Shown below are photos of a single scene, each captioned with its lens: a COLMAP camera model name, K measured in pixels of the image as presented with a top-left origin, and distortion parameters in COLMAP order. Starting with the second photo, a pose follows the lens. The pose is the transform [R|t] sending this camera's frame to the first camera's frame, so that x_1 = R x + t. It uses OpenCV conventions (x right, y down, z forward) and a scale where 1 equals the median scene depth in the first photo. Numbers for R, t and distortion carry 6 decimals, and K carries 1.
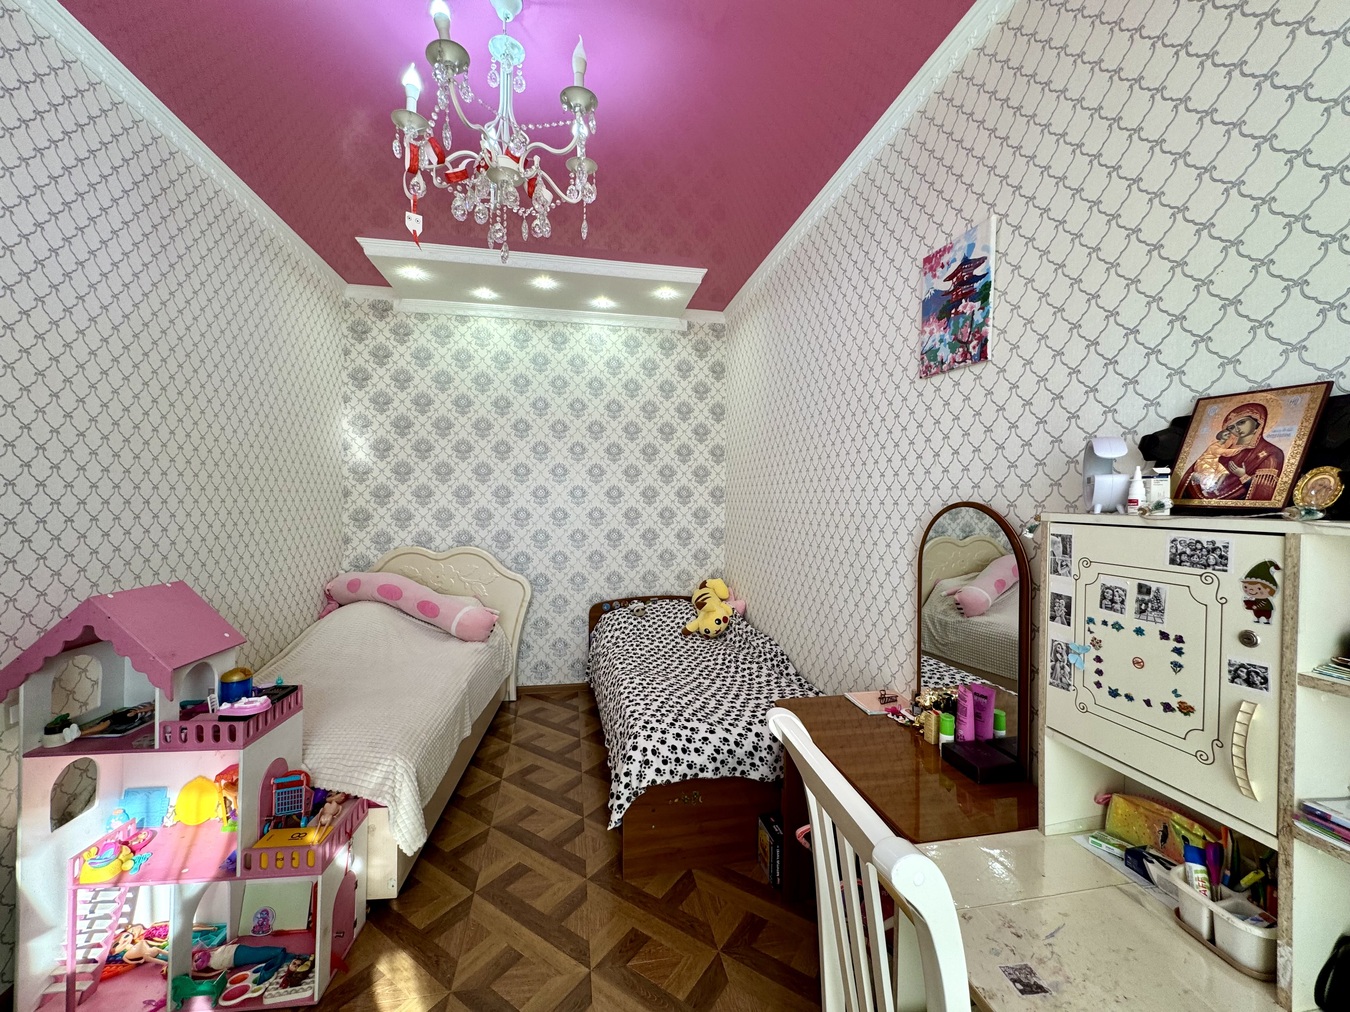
lens RADIAL K [[538.2, 0, 672.7], [0, 538.2, 502.3], [0, 0, 1]] dist [-0.003285, 0.000815]
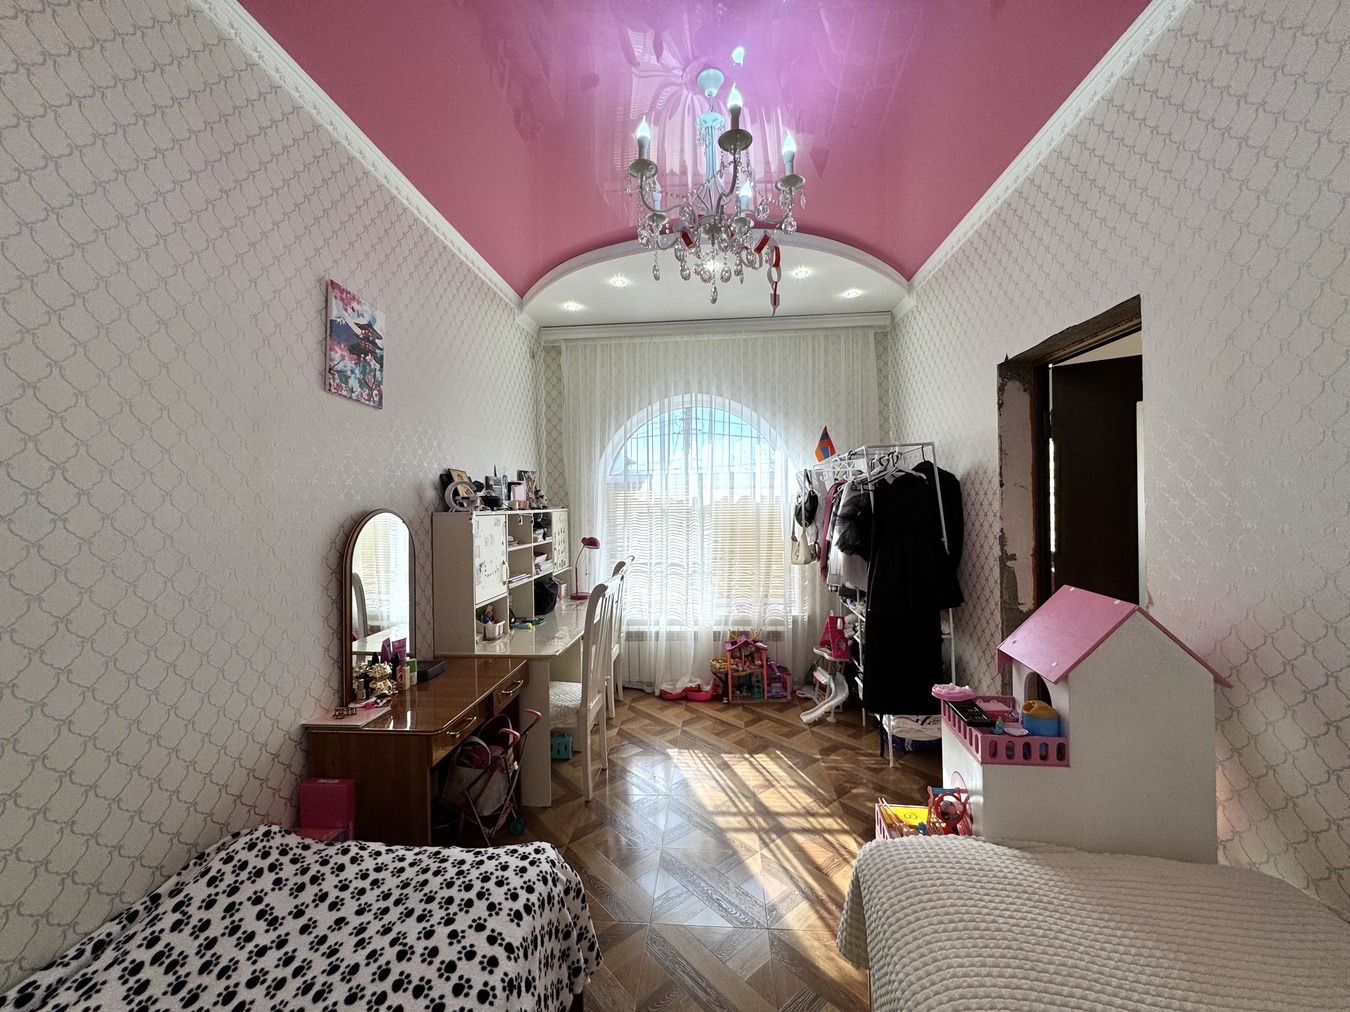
lens RADIAL K [[538.2, 0, 674.3], [0, 538.2, 501.7], [0, 0, 1]] dist [-0.003285, 0.000815]
pose [[-0.963950, 0.011482, 0.265834, -0.365808], [0.013016, 0.999907, 0.004009, -0.010521], [-0.265764, 0.007324, -0.964010, 1.474795]]
